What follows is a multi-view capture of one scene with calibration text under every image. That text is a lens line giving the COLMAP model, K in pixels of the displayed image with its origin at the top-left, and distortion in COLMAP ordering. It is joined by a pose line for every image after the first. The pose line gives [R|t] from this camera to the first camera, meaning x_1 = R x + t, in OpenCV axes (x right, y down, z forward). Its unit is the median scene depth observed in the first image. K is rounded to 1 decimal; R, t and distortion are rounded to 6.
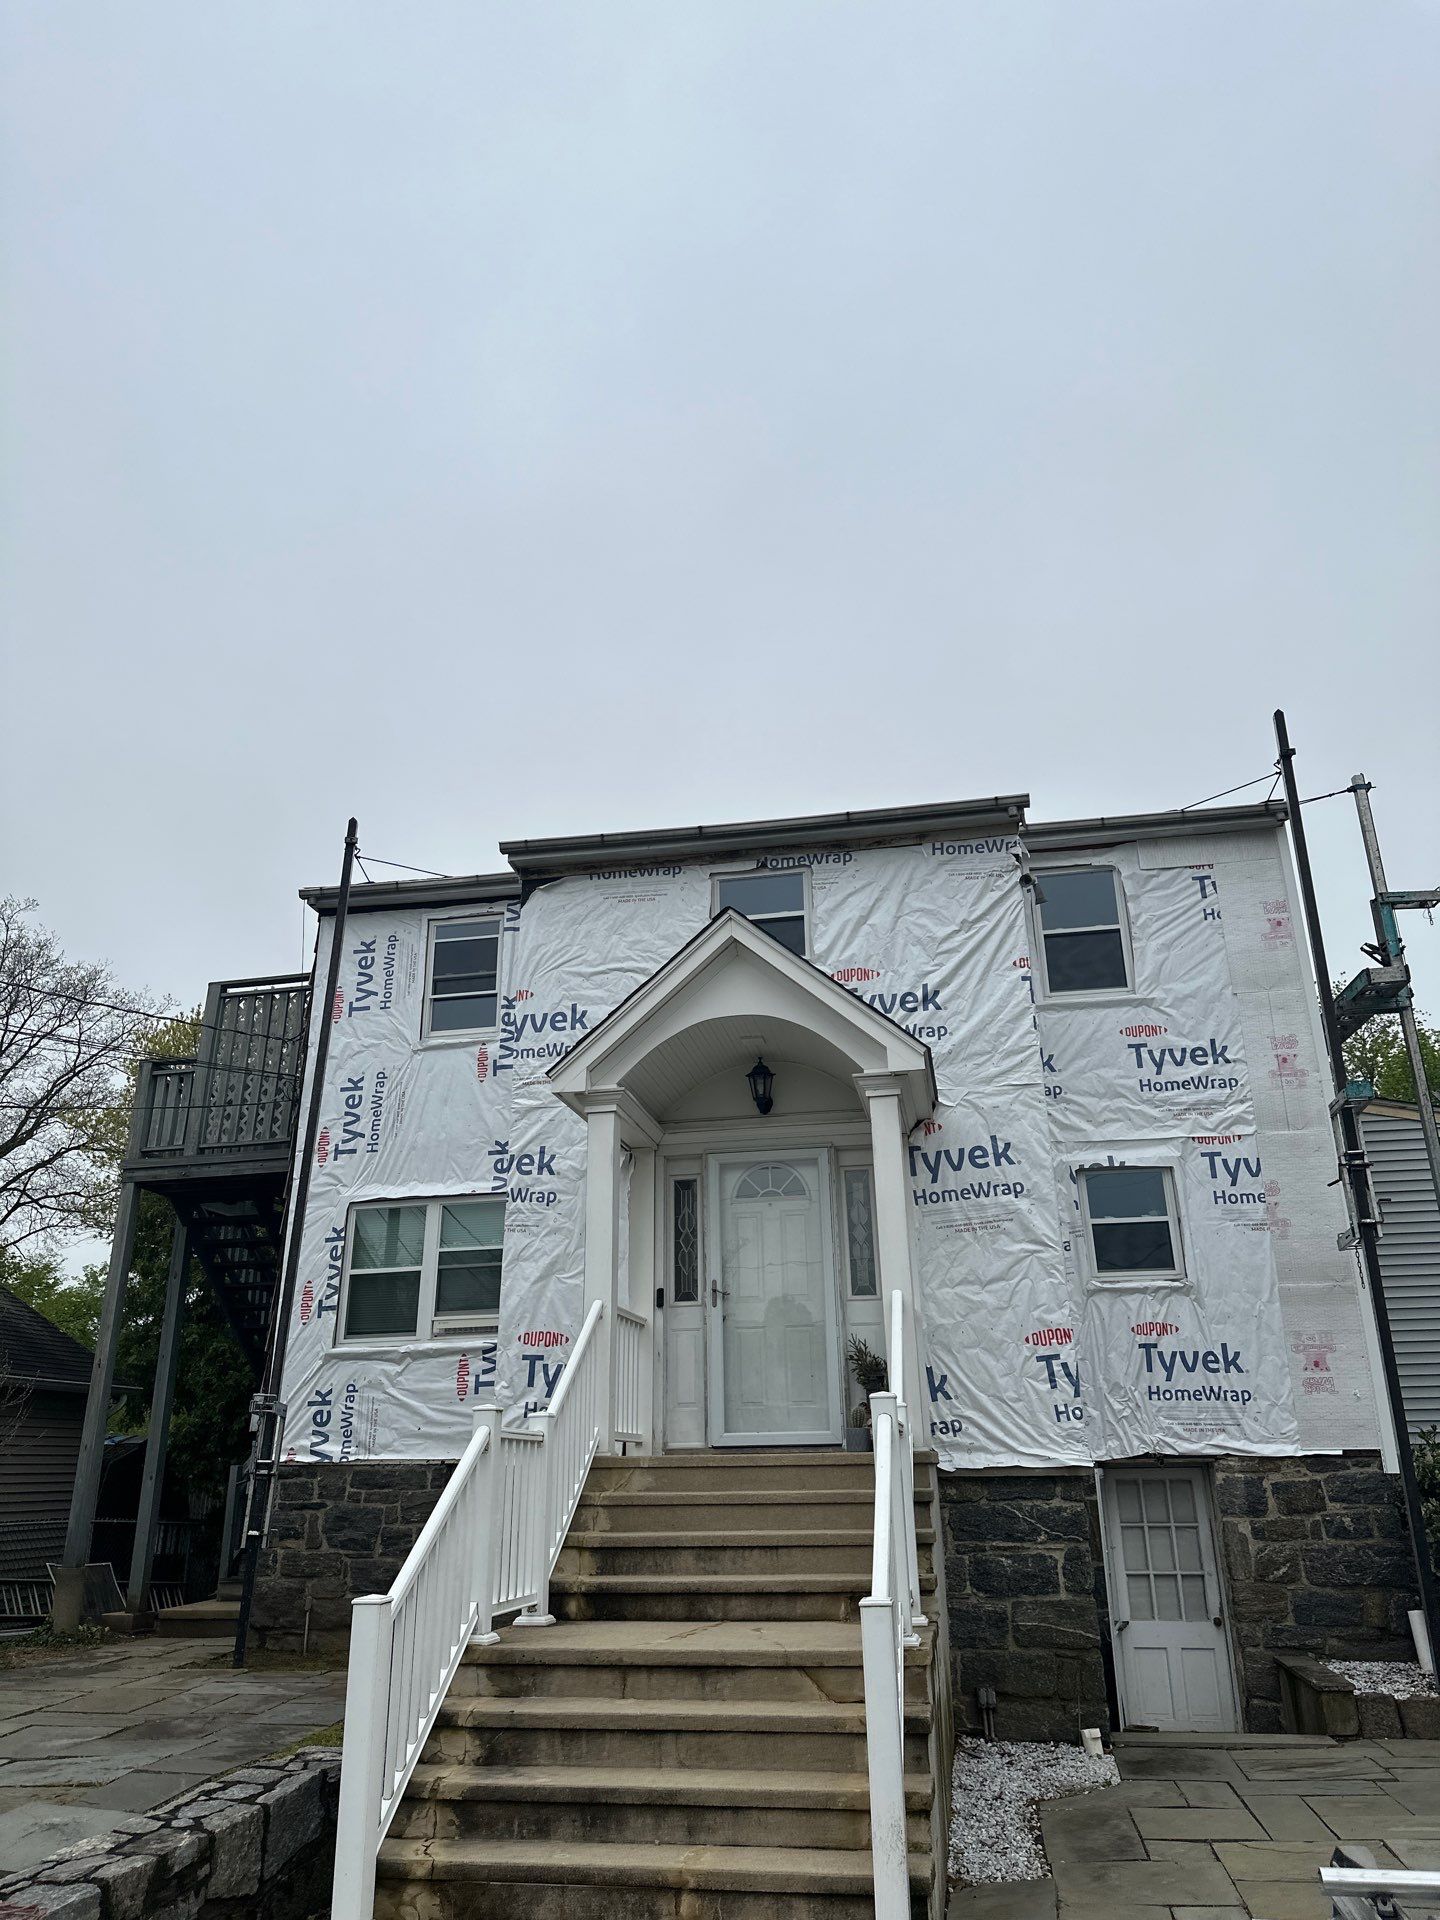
lens RADIAL K [[1347.3, 0, 715.6], [0, 1347.3, 950.6], [0, 0, 1]] dist [0.086367, -0.130706]
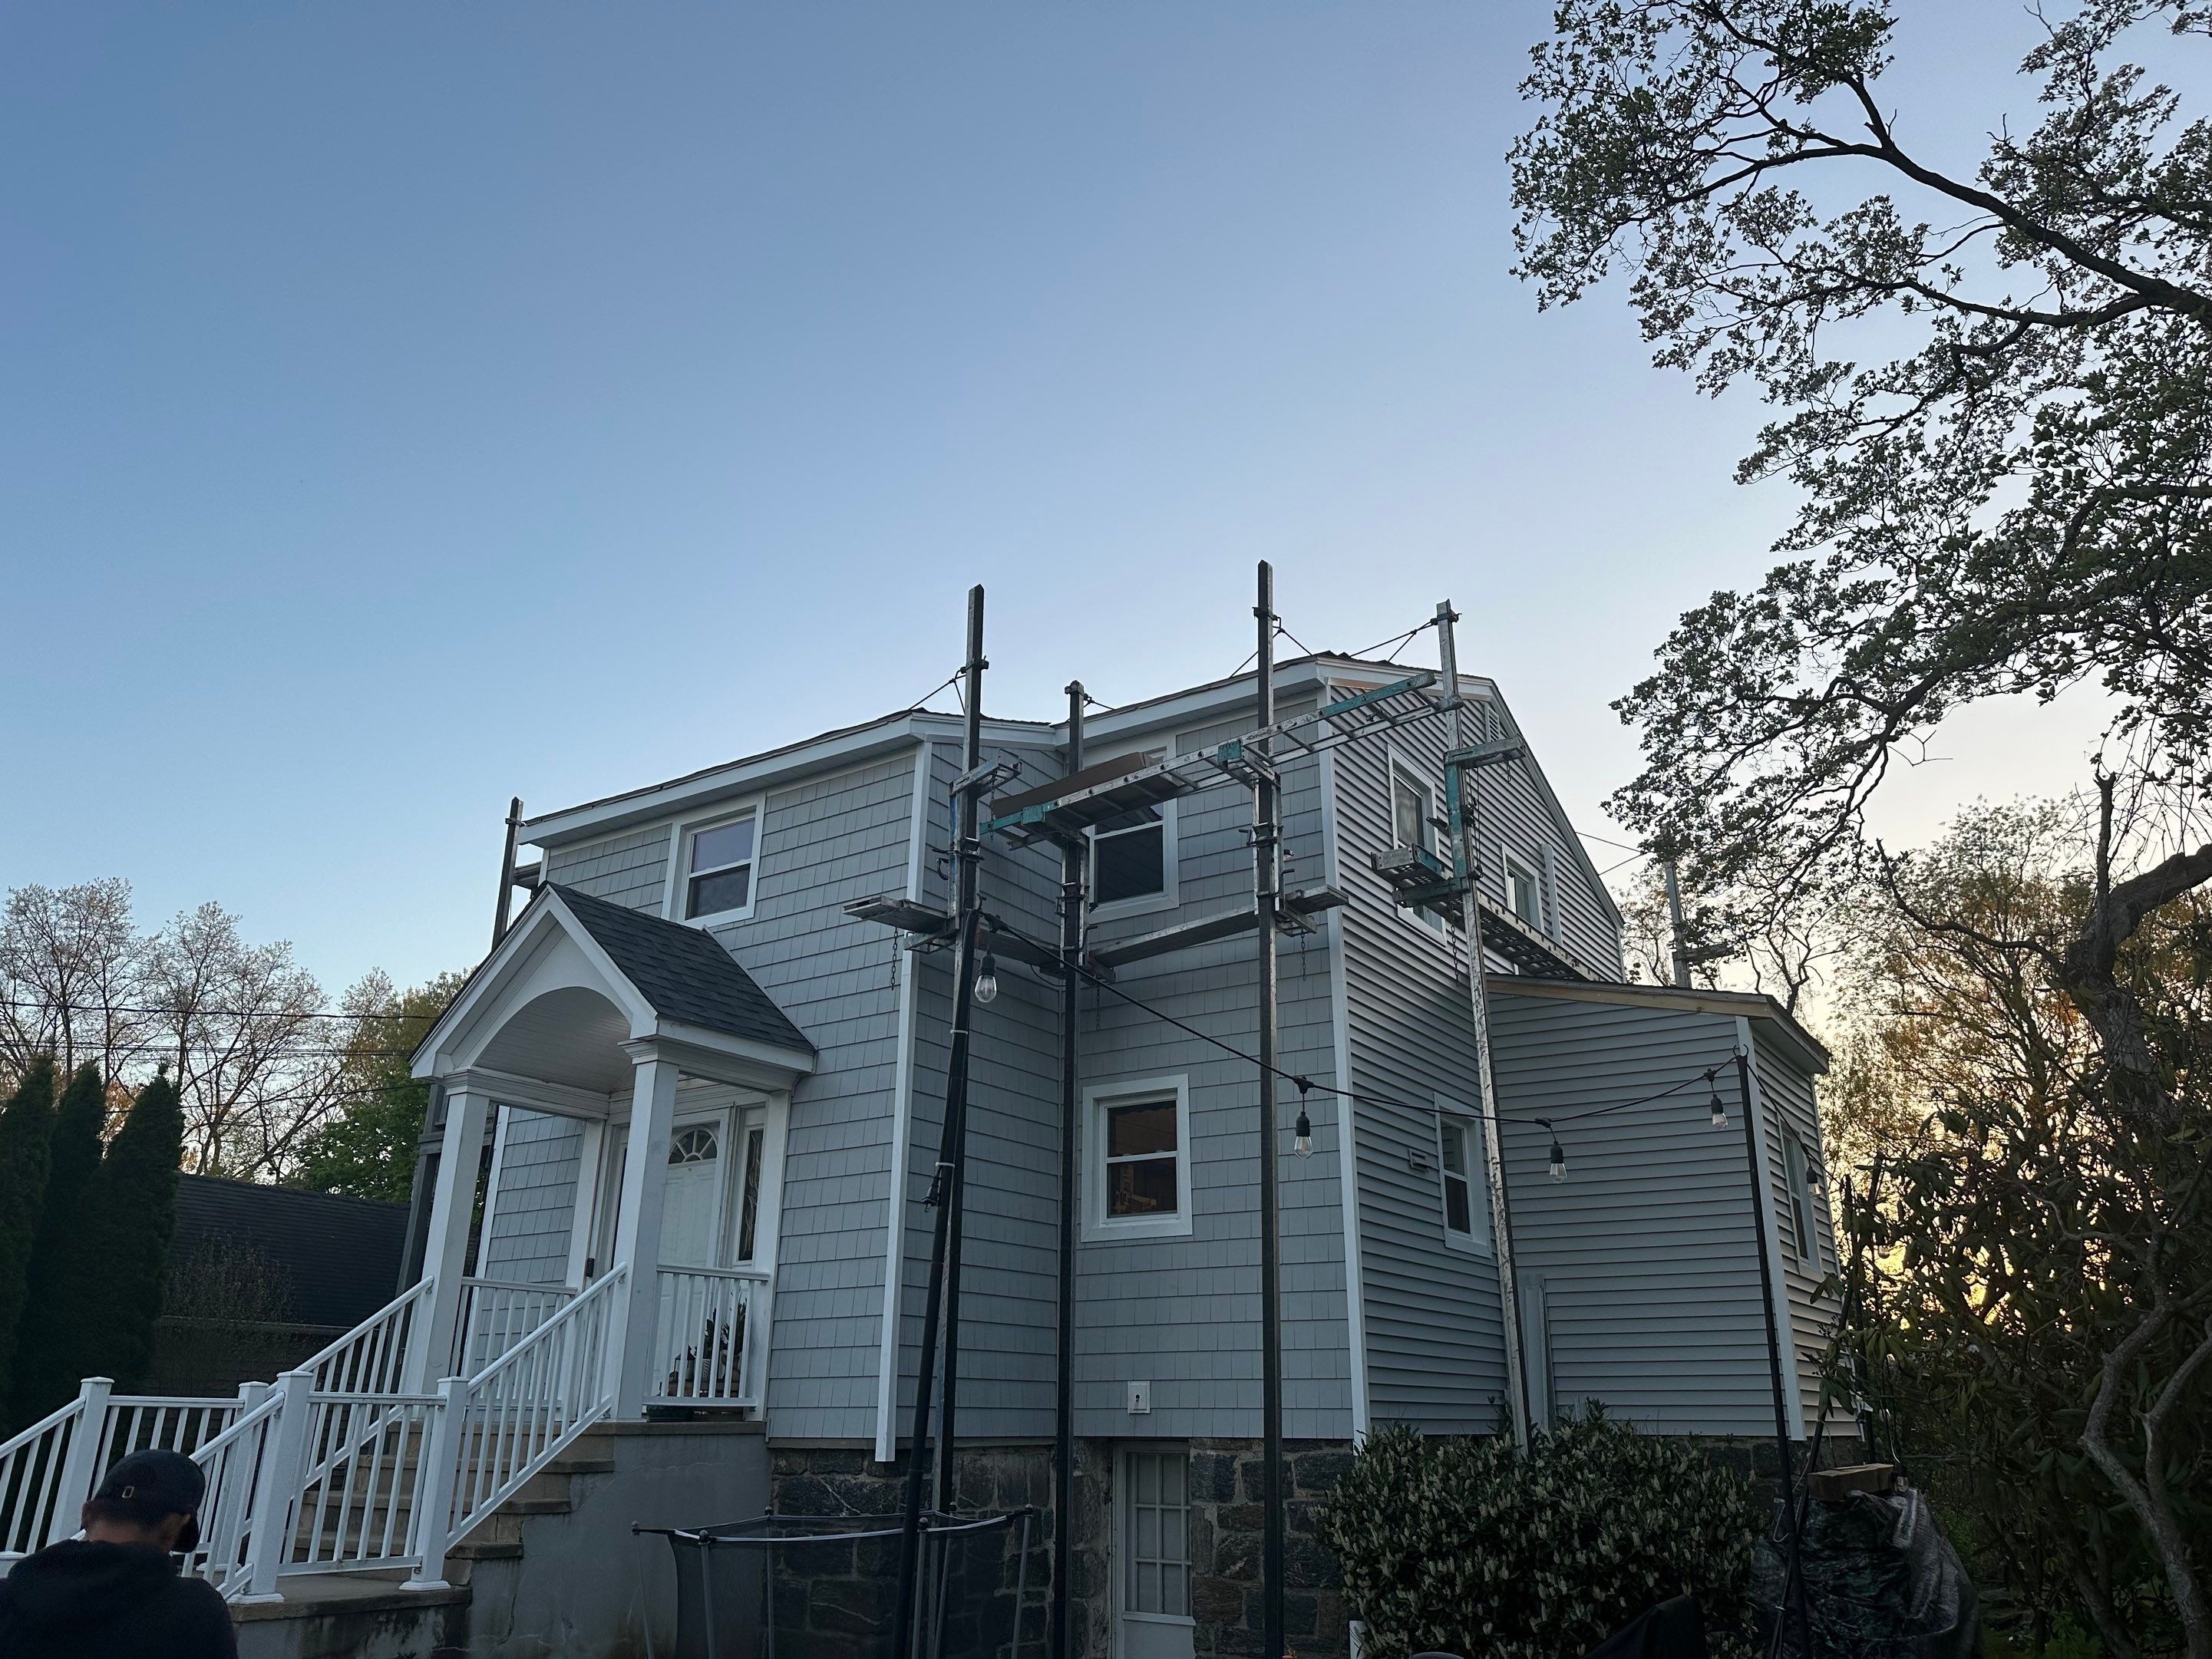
lens RADIAL K [[1551.8, 0, 1106.0], [0, 1551.8, 829.5], [0, 0, 1]] dist [0.007265, -0.008556]
pose [[0.924762, -0.117049, -0.362098, 0.749183], [0.117893, 0.992828, -0.019847, 0.001660], [0.361824, -0.024335, 0.931929, 0.065572]]
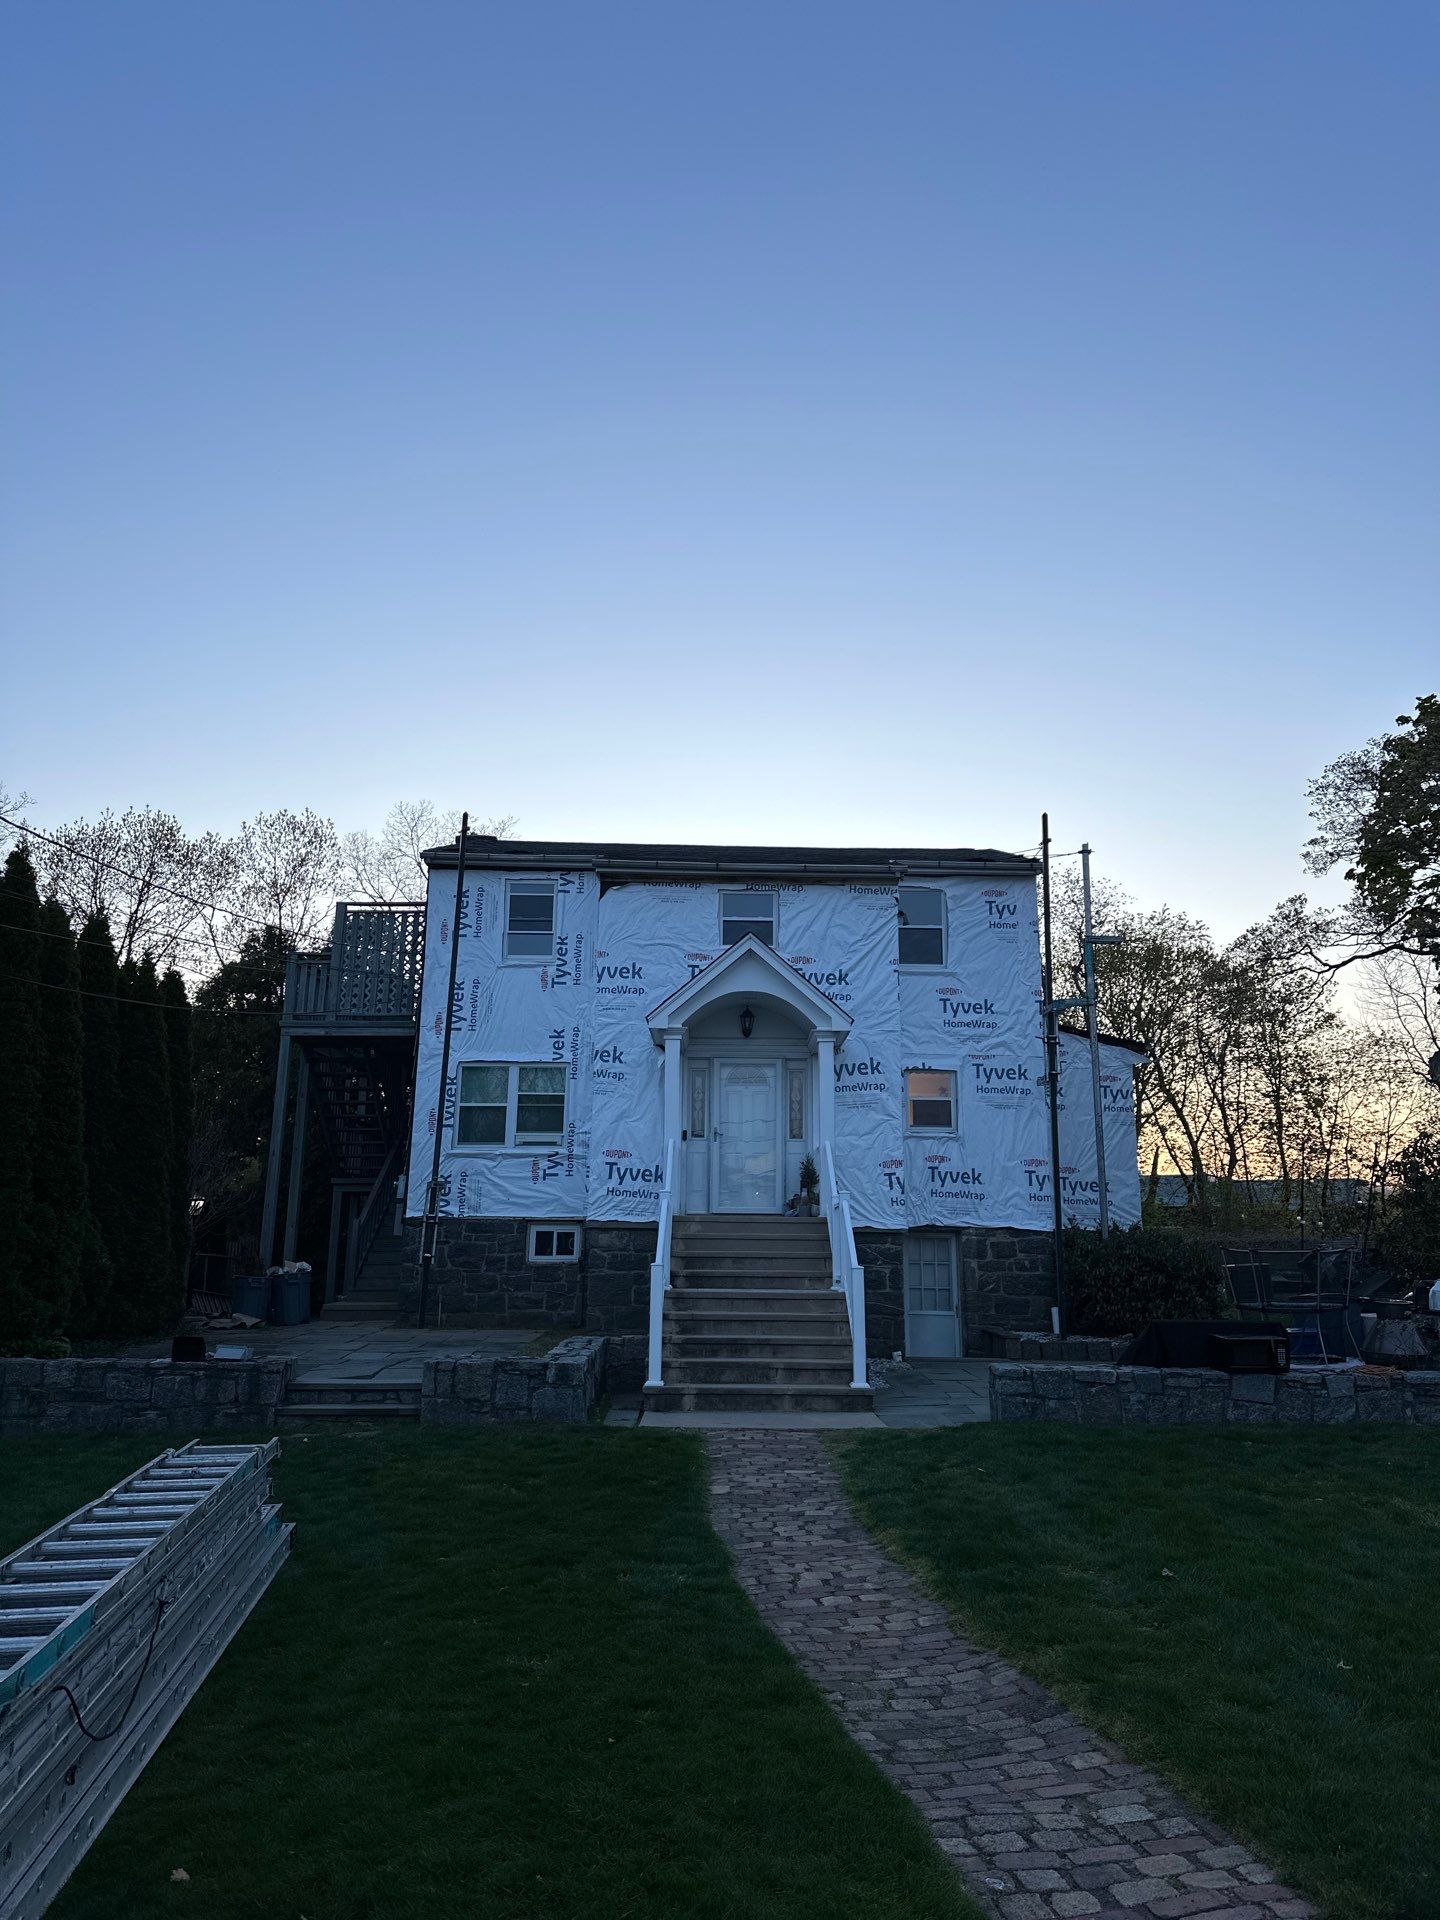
lens RADIAL K [[1333.8, 0, 726.2], [0, 1333.8, 952.9], [0, 0, 1]] dist [0.134101, -0.190729]
pose [[0.980774, 0.065471, 0.183835, -0.321846], [-0.091868, 0.986028, 0.138955, -0.230586], [-0.172169, -0.153172, 0.973086, -0.693499]]
